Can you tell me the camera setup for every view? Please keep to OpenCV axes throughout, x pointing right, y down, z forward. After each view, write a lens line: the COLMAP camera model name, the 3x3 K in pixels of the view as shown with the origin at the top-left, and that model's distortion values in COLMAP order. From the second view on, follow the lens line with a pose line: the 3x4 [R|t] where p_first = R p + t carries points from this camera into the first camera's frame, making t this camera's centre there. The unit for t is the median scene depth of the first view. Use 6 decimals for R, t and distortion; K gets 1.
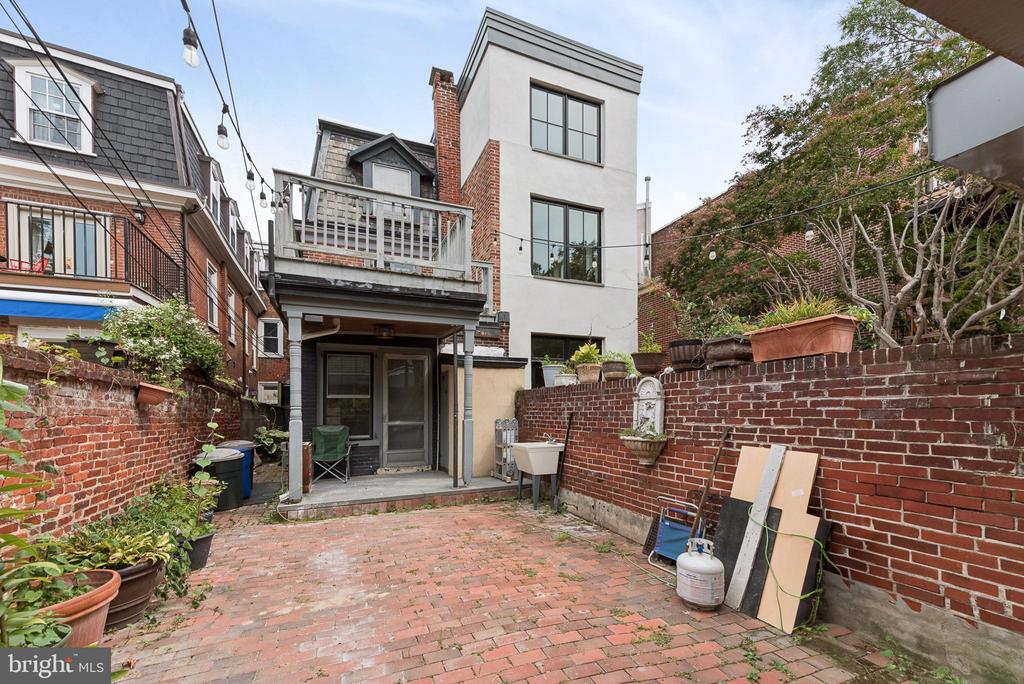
lens RADIAL K [[418.4, 0, 526.5], [0, 418.4, 411.7], [0, 0, 1]] dist [0.028641, 0.001682]
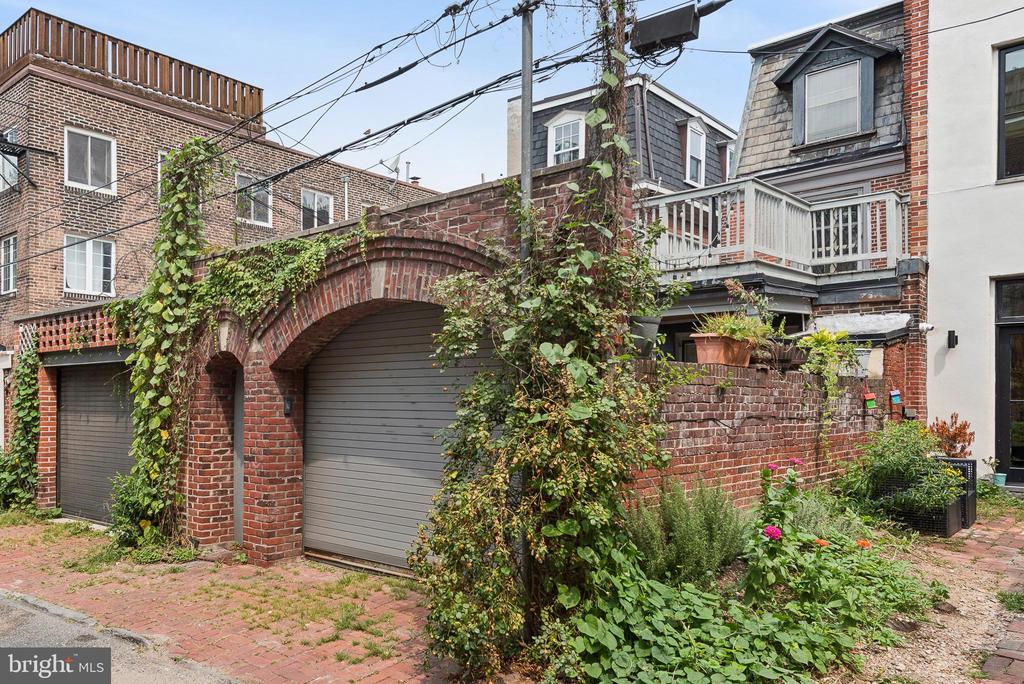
lens RADIAL K [[703.8, 0, 402.9], [0, 703.8, 393.0], [0, 0, 1]] dist [0.038221, -0.021794]
pose [[0.377246, 0.000591, -0.926113, 1.024667], [-0.009879, 0.999945, -0.003386, -0.018934], [0.926061, 0.010427, 0.377231, -0.252664]]
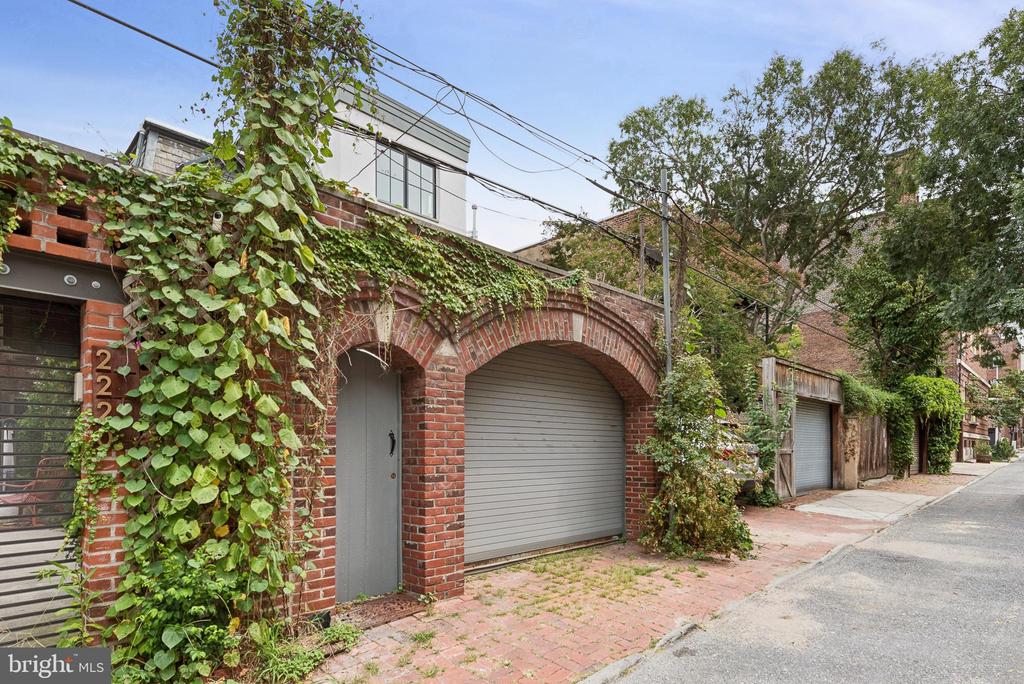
lens RADIAL K [[554.1, 0, 496.4], [0, 554.1, 447.5], [0, 0, 1]] dist [0.001976, 0.000917]
pose [[0.945836, 0.019340, 0.324069, -0.238282], [-0.020279, 0.999794, -0.000479, 0.038370], [-0.324011, -0.006119, 0.946033, -0.778553]]
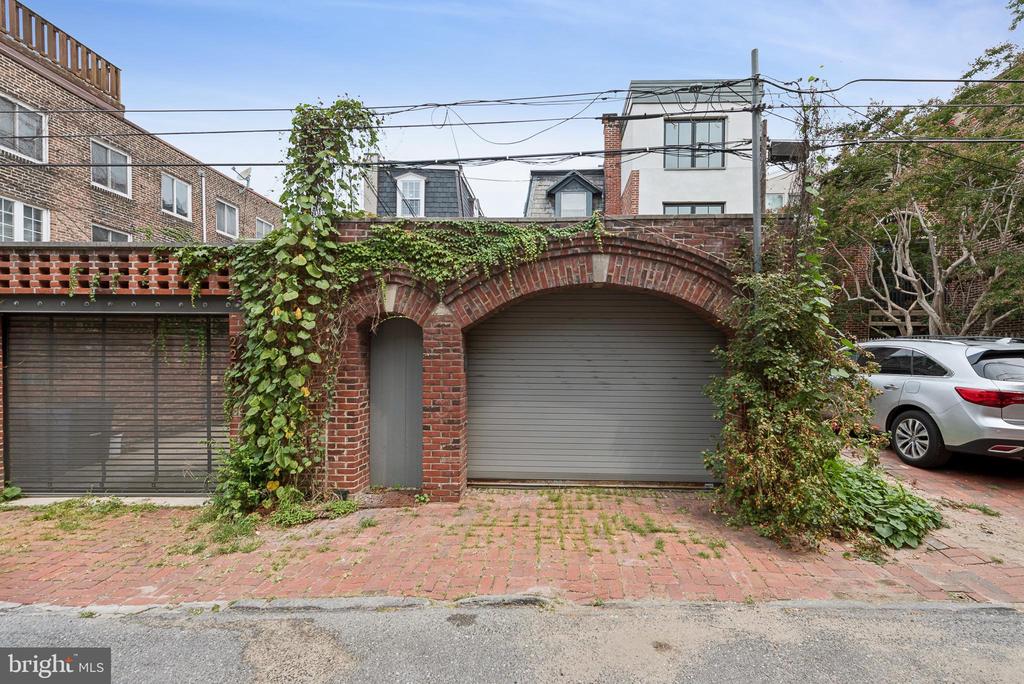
lens RADIAL K [[409.2, 0, 527.5], [0, 409.2, 364.0], [0, 0, 1]] dist [0.010266, -0.002643]
pose [[0.884001, 0.023045, -0.466917, 0.403035], [-0.017599, 0.999717, 0.016022, -0.012229], [0.467154, -0.005946, 0.884156, -0.614099]]
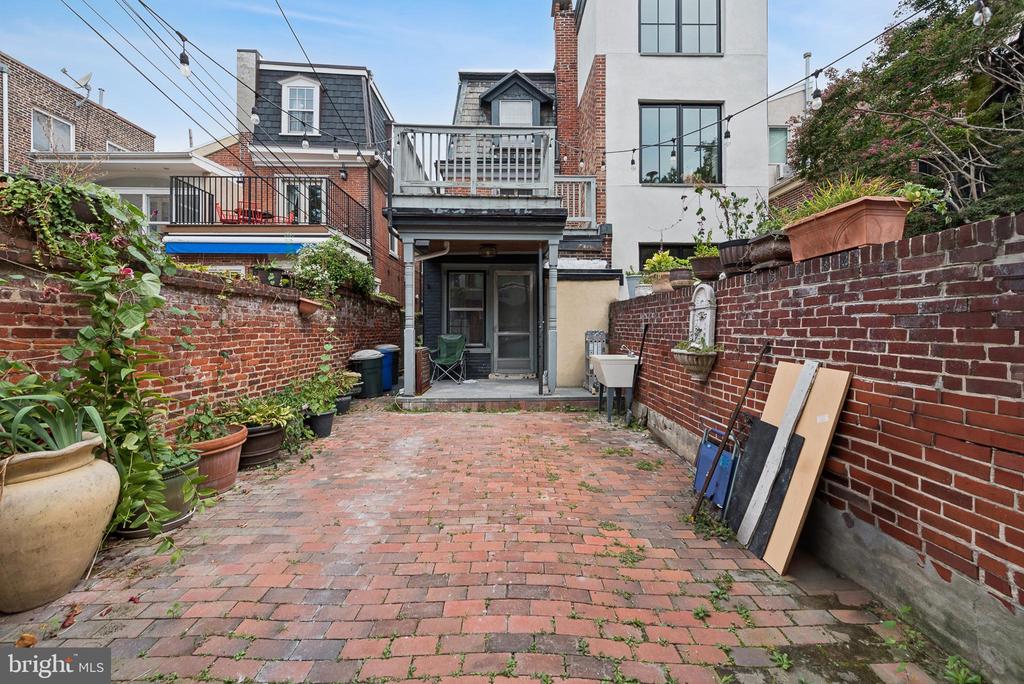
lens RADIAL K [[409.2, 0, 521.7], [0, 409.2, 332.1], [0, 0, 1]] dist [0.010266, -0.002643]
pose [[0.931033, 0.017536, -0.364514, 0.176691], [-0.012465, 0.999790, 0.016260, 0.008378], [0.364722, -0.010595, 0.931056, 0.020924]]
